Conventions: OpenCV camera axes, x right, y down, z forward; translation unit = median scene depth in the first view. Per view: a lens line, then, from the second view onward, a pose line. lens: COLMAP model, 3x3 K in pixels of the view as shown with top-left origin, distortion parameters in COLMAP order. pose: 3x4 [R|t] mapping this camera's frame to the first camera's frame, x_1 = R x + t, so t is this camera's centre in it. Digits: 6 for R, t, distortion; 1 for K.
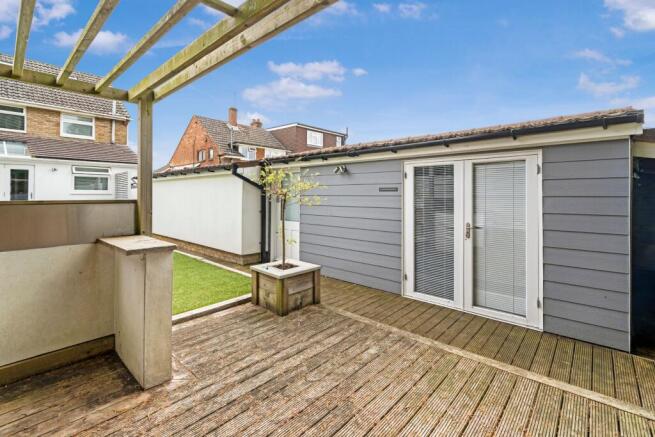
lens RADIAL K [[304.1, 0, 328.7], [0, 304.1, 191.8], [0, 0, 1]] dist [-0.001570, 0.000405]
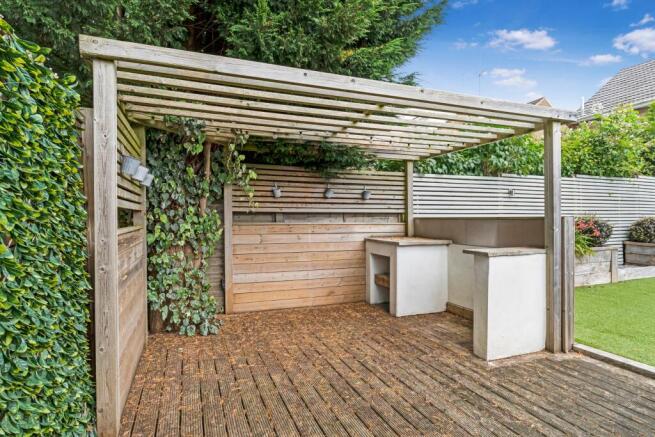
lens RADIAL K [[357.2, 0, 328.9], [0, 357.2, 218.7], [0, 0, 1]] dist [-0.003005, -0.000781]
pose [[-0.456728, -0.002287, -0.889603, 0.916311], [0.010019, 0.999920, -0.007715, 0.036023], [0.889550, -0.012437, -0.456668, 0.935078]]
